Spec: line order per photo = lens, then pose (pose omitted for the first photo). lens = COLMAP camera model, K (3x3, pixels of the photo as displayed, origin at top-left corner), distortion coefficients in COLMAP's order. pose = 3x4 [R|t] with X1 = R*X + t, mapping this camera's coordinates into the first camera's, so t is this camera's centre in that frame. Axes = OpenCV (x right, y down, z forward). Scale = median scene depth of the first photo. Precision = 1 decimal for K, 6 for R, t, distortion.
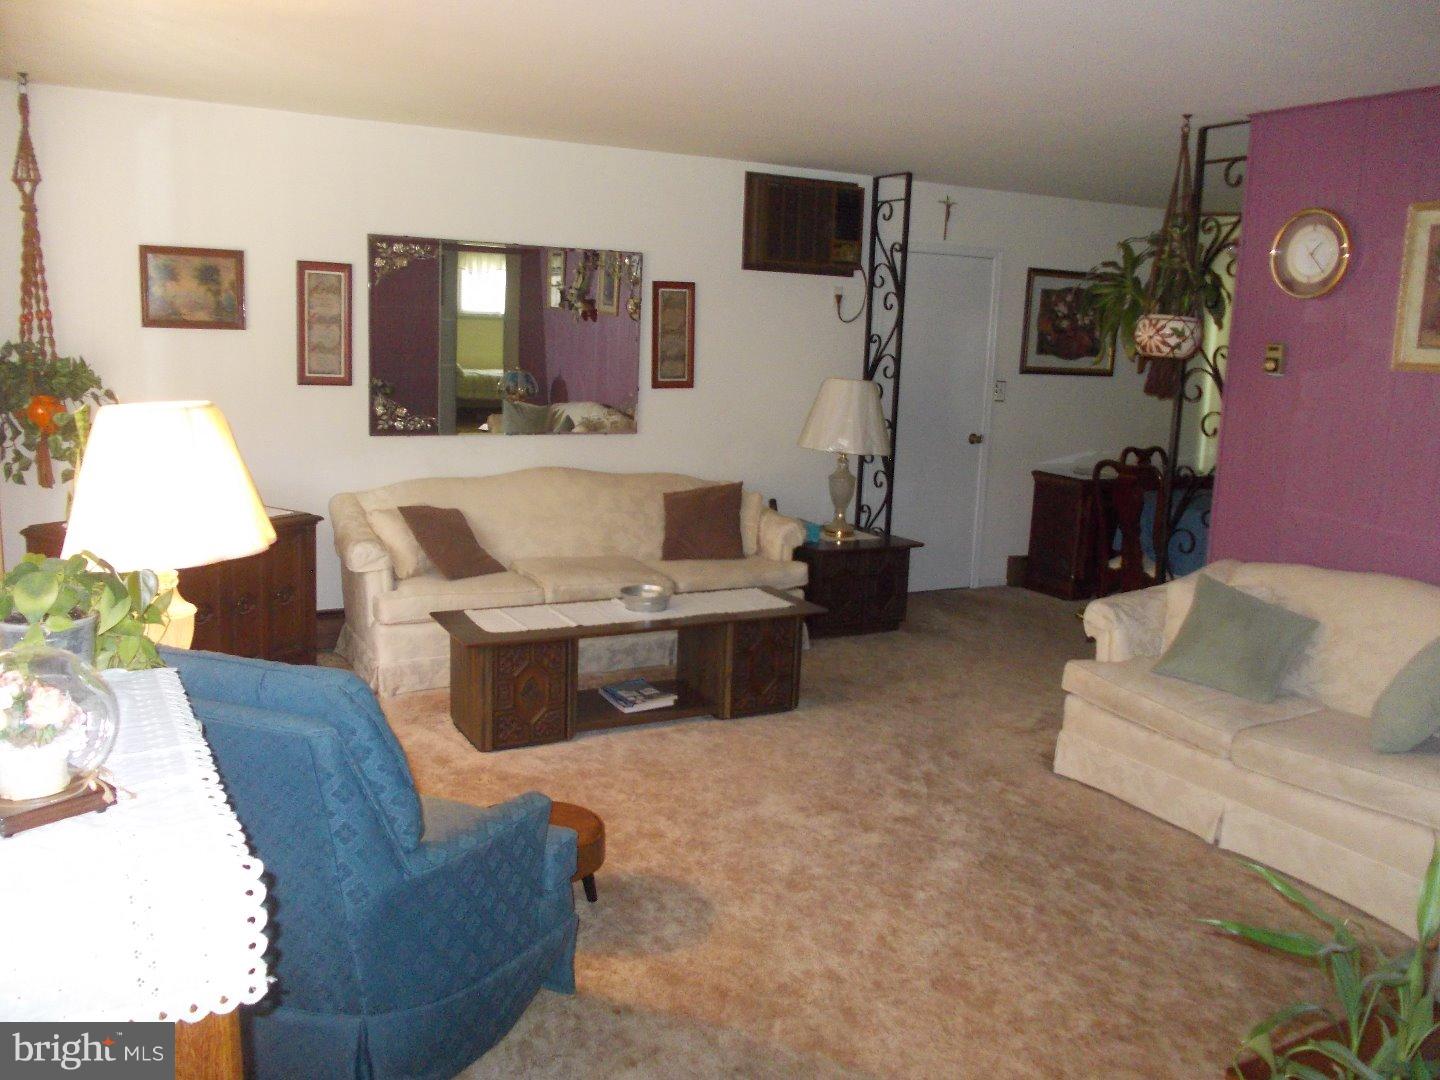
lens RADIAL K [[1225.9, 0, 720.0], [0, 1225.9, 540.0], [0, 0, 1]] dist [-0.006489, -0.007229]
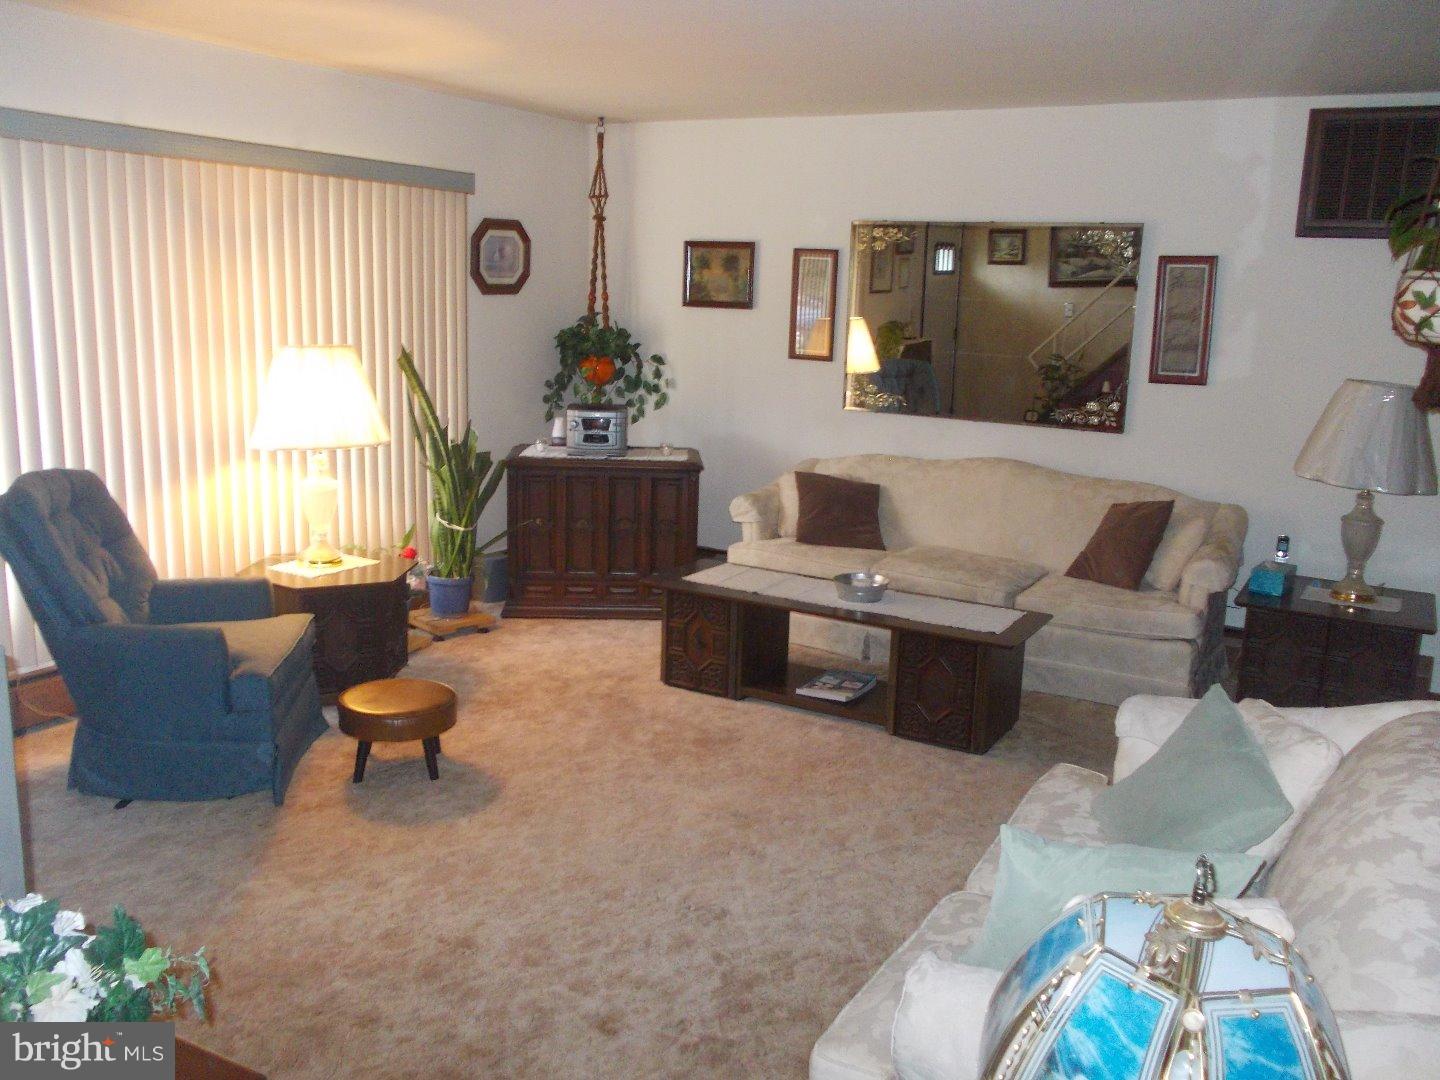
lens RADIAL K [[1225.9, 0, 720.0], [0, 1225.9, 540.0], [0, 0, 1]] dist [-0.006489, -0.007229]
pose [[0.520342, 0.153689, -0.840014, 0.519588], [-0.163261, 0.983431, 0.078797, -0.034860], [0.838206, 0.096140, 0.536812, 0.305712]]
